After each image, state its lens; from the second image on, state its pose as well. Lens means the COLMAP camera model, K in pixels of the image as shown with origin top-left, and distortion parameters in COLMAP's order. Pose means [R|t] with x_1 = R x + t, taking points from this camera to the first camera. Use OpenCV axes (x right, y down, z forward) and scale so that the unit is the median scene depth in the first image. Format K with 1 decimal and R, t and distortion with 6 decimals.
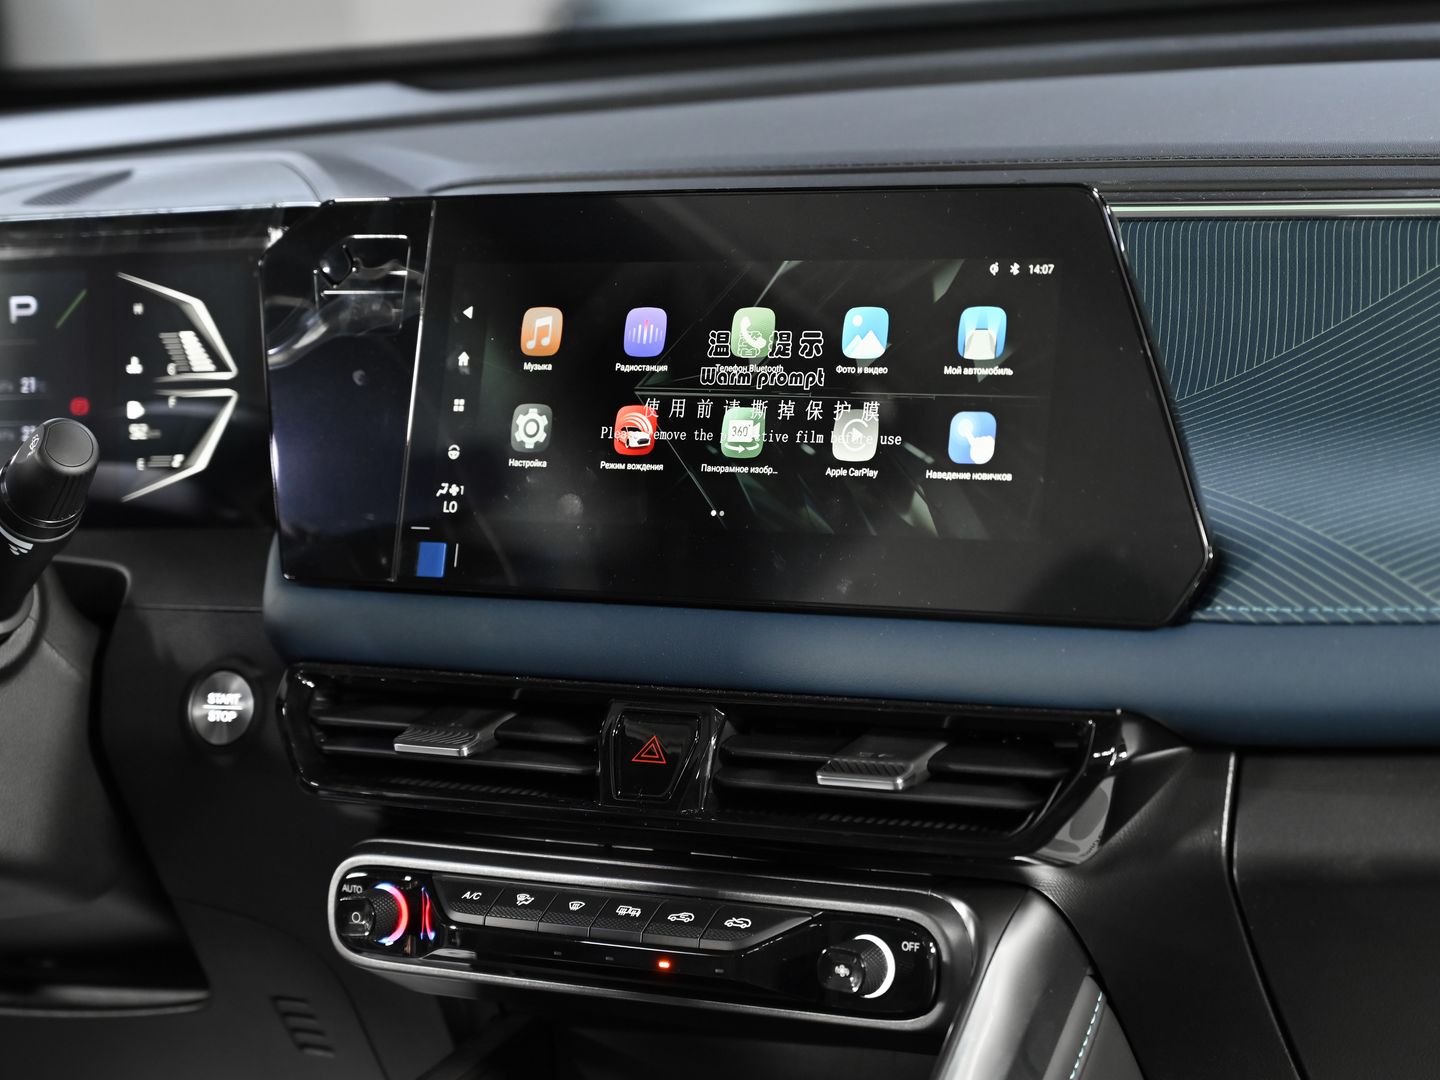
lens RADIAL K [[3703.3, 0, 720.0], [0, 3703.3, 540.0], [0, 0, 1]] dist [0.012990, -0.095202]
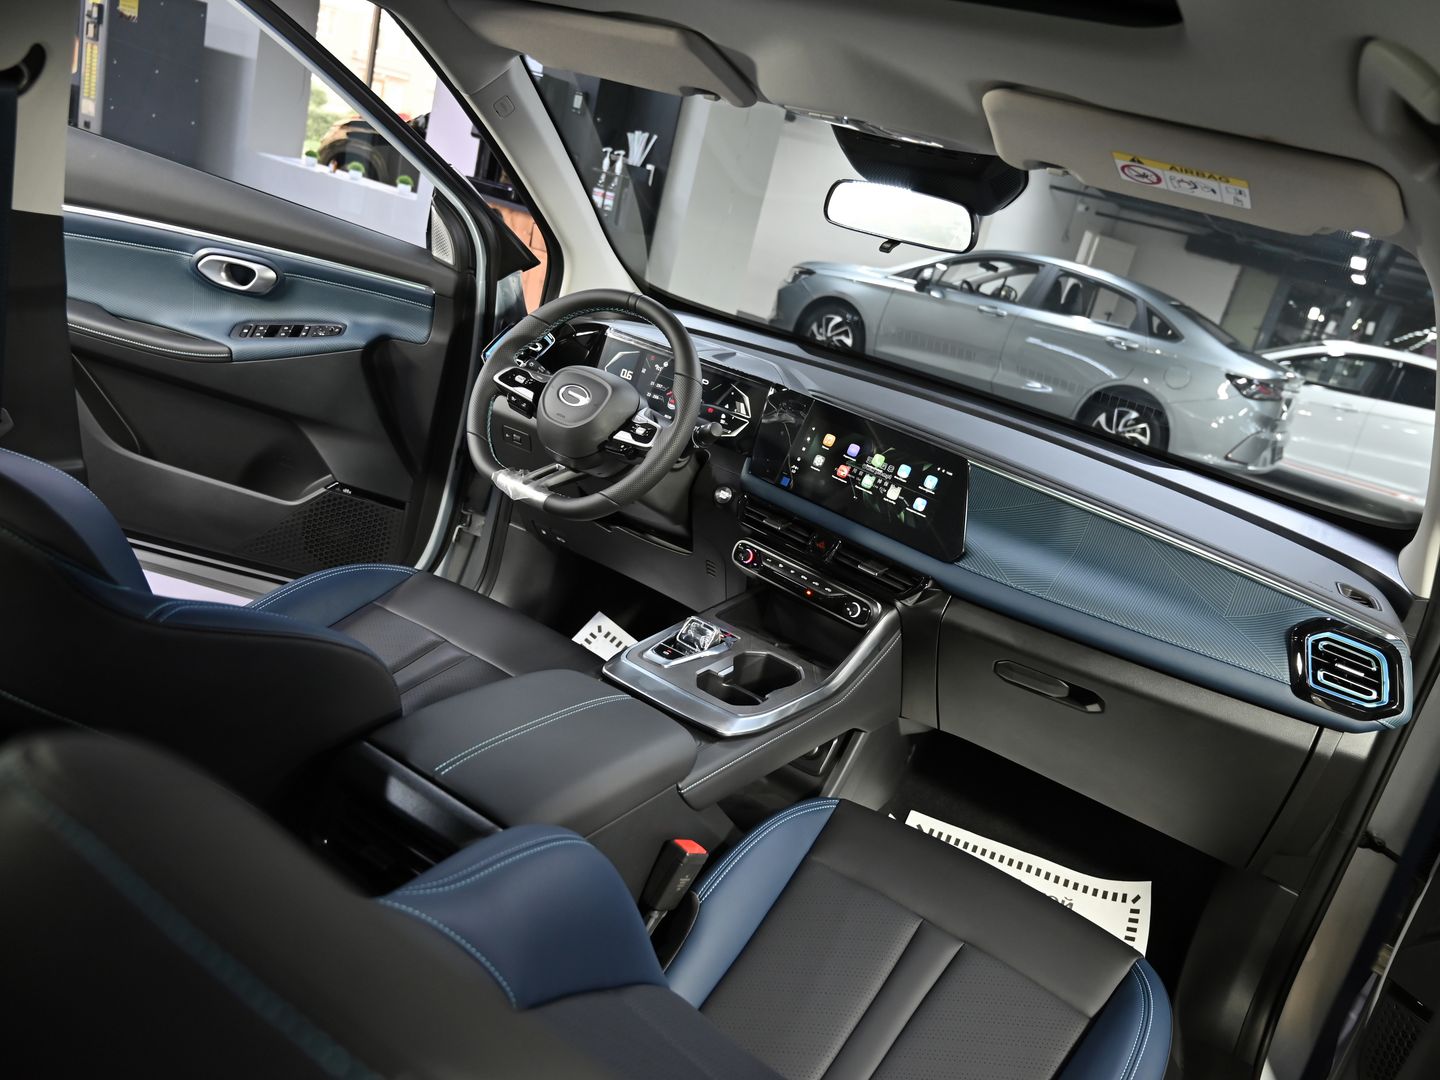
lens RADIAL K [[1118.6, 0, 720.0], [0, 1118.6, 540.0], [0, 0, 1]] dist [-0.005342, -0.000241]
pose [[0.938888, 0.344066, -0.010398, -0.117401], [-0.340506, 0.932754, 0.118429, -0.061431], [0.050446, -0.107651, 0.992908, -0.294226]]
